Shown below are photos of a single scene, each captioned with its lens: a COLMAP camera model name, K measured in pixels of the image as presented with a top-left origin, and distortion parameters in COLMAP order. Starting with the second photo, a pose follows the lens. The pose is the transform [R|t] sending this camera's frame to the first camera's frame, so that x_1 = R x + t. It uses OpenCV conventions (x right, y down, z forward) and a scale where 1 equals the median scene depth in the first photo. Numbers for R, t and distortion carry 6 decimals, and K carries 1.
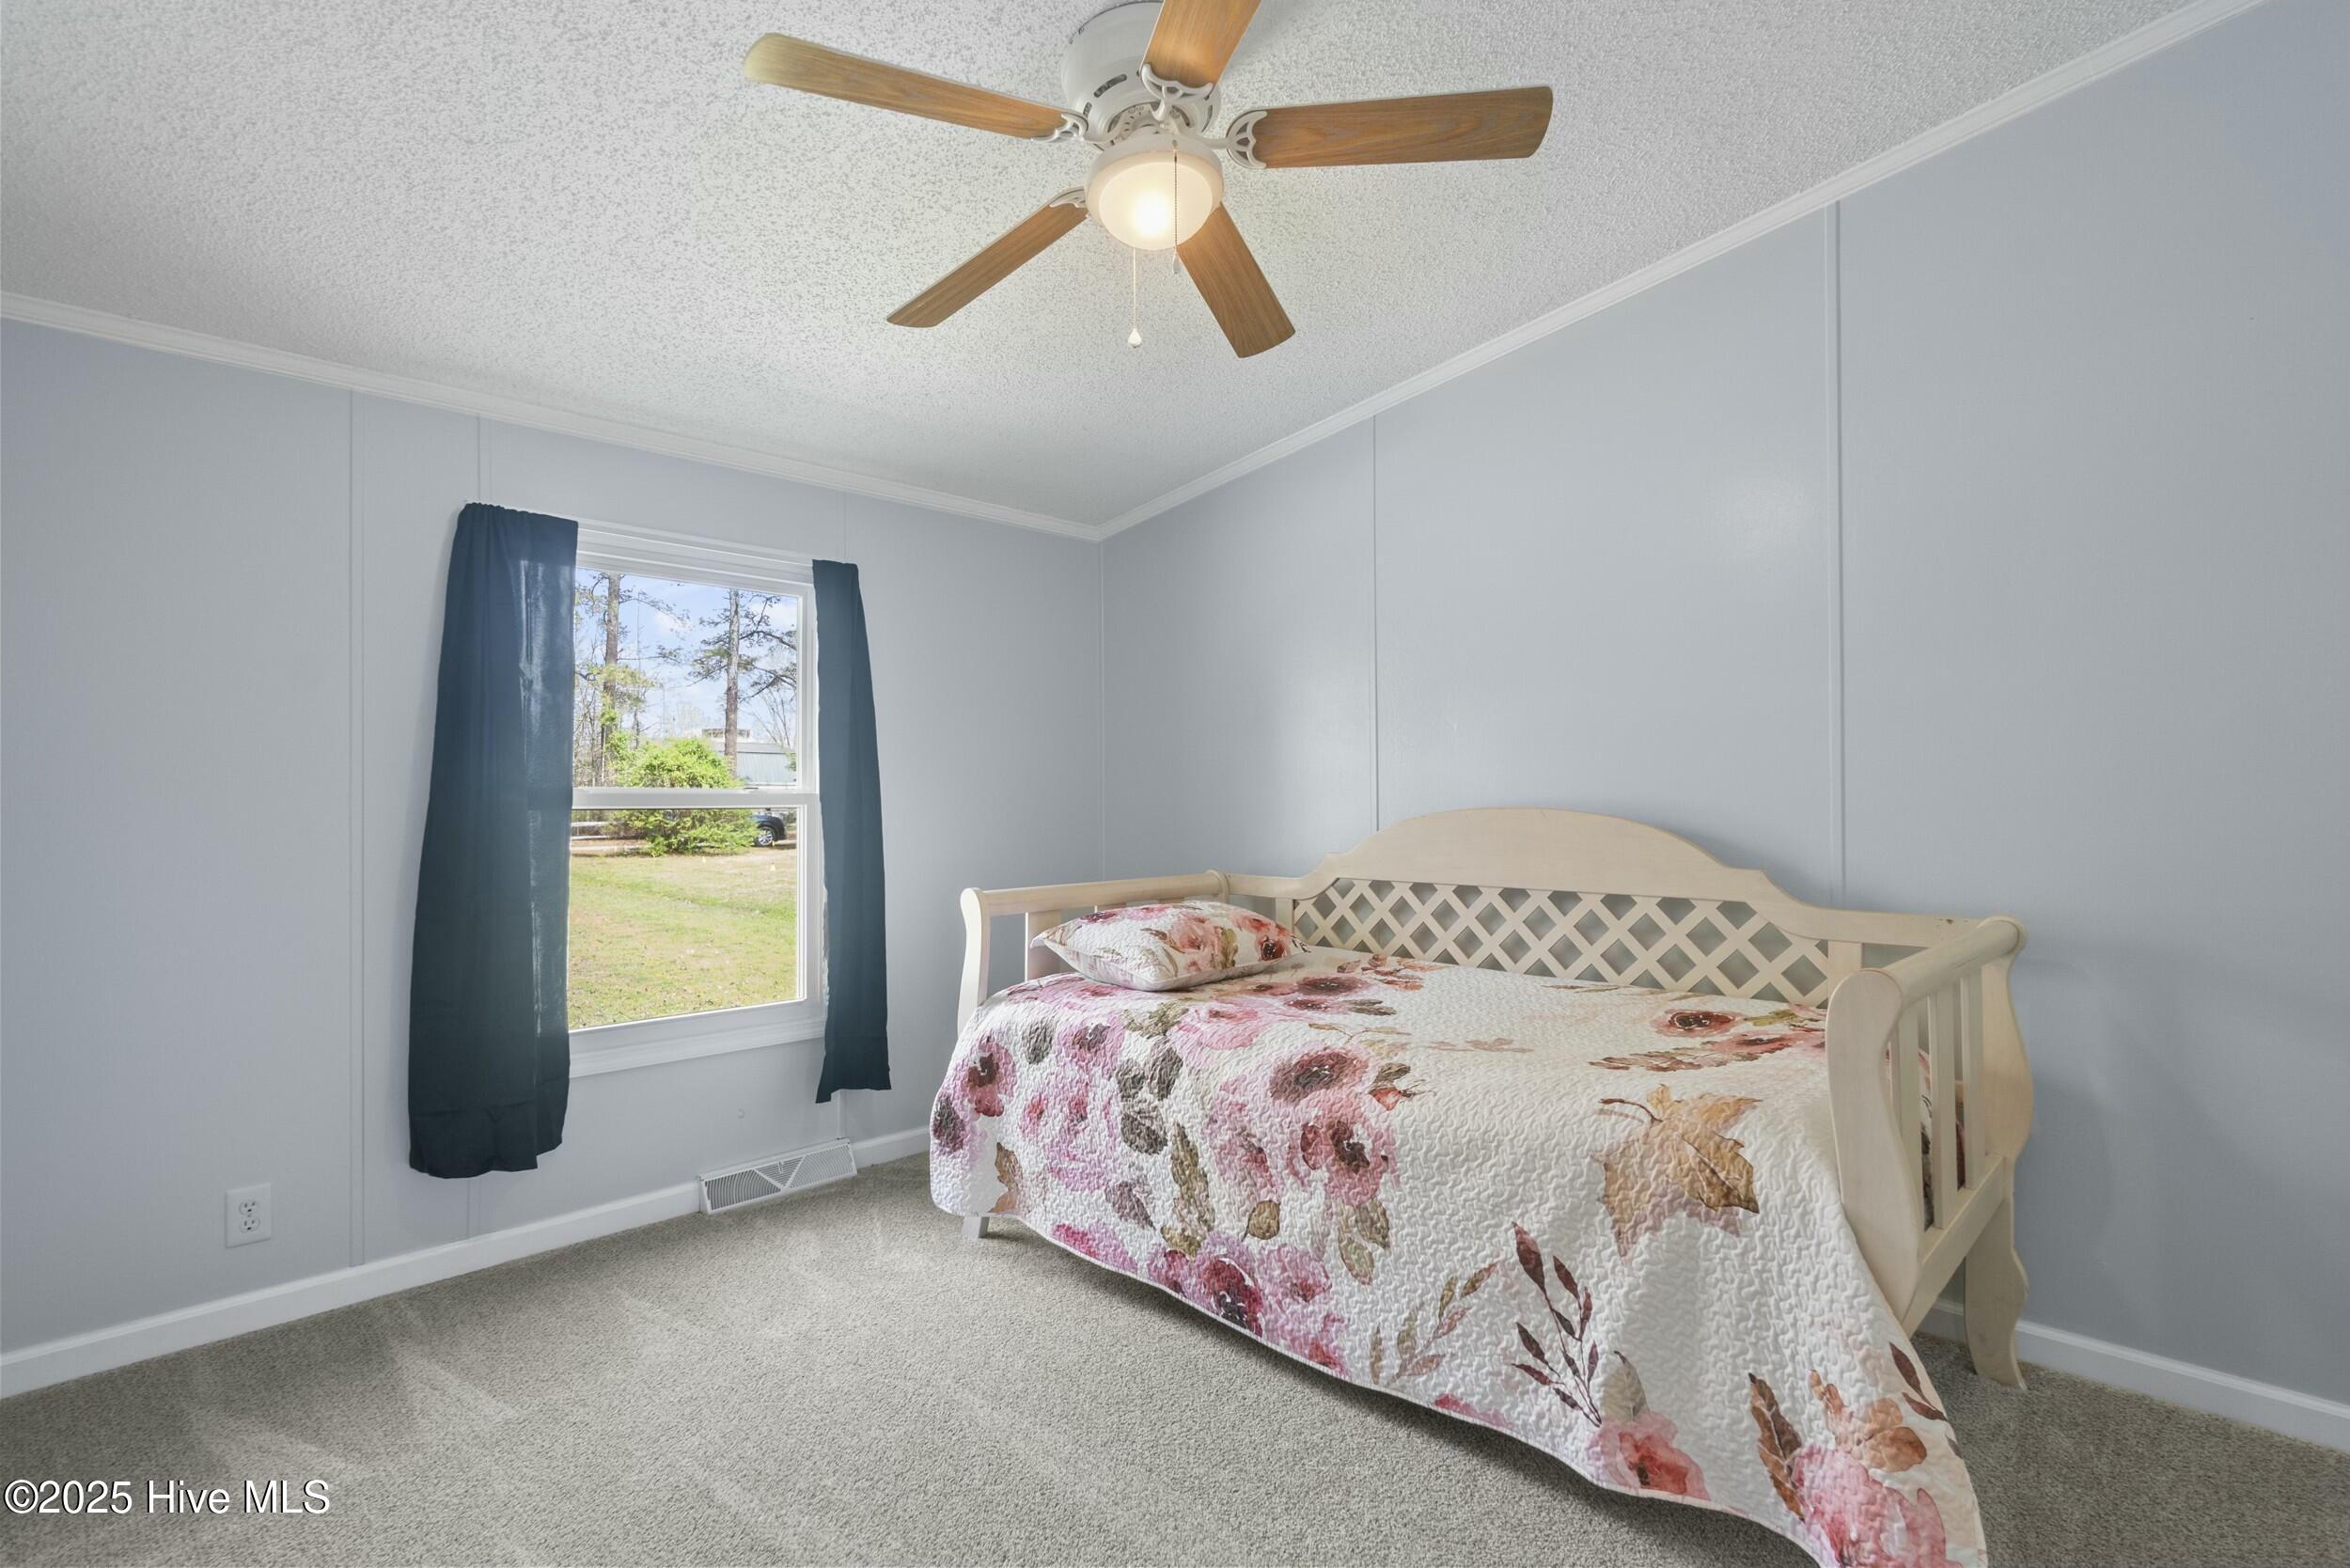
lens RADIAL K [[1136.9, 0, 1177.4], [0, 1136.9, 783.8], [0, 0, 1]] dist [-0.002678, -0.003447]
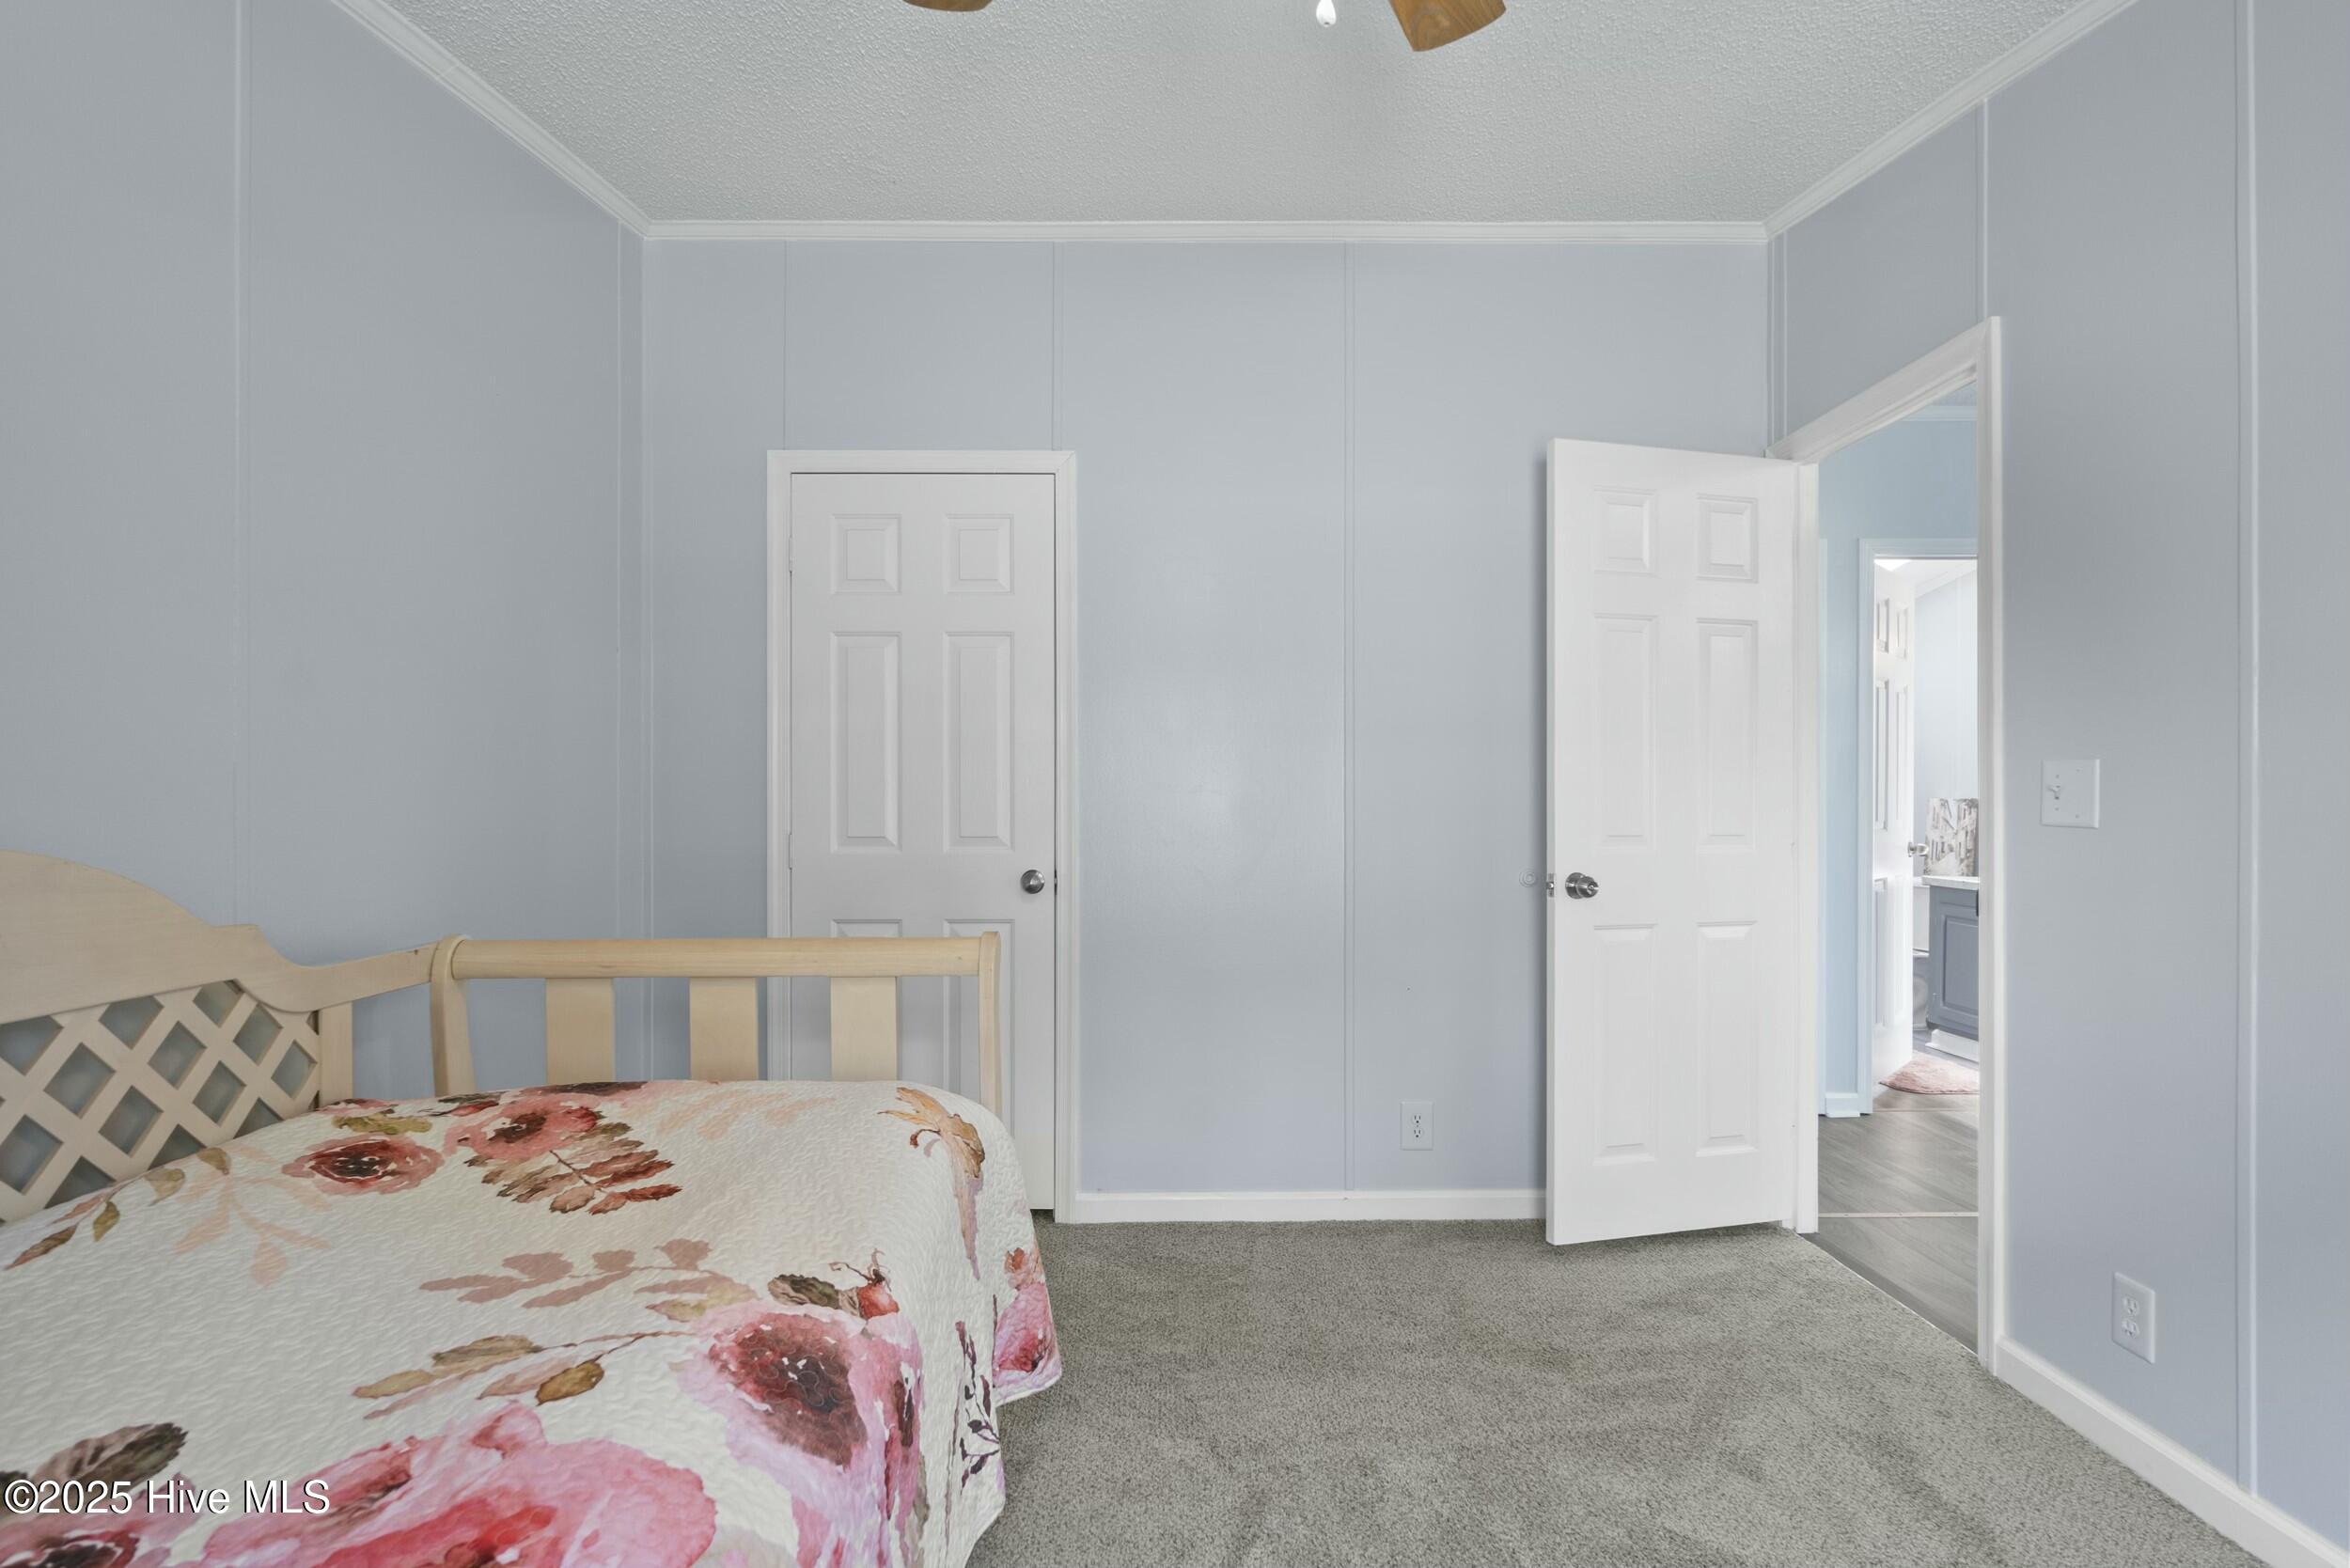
lens RADIAL K [[1136.9, 0, 1174.5], [0, 1136.9, 798.8], [0, 0, 1]] dist [-0.002678, -0.003447]
pose [[-0.715413, 0.004328, 0.698688, -0.288031], [-0.005210, 0.999920, -0.011529, 0.012776], [-0.698682, -0.011888, -0.715333, 1.096629]]
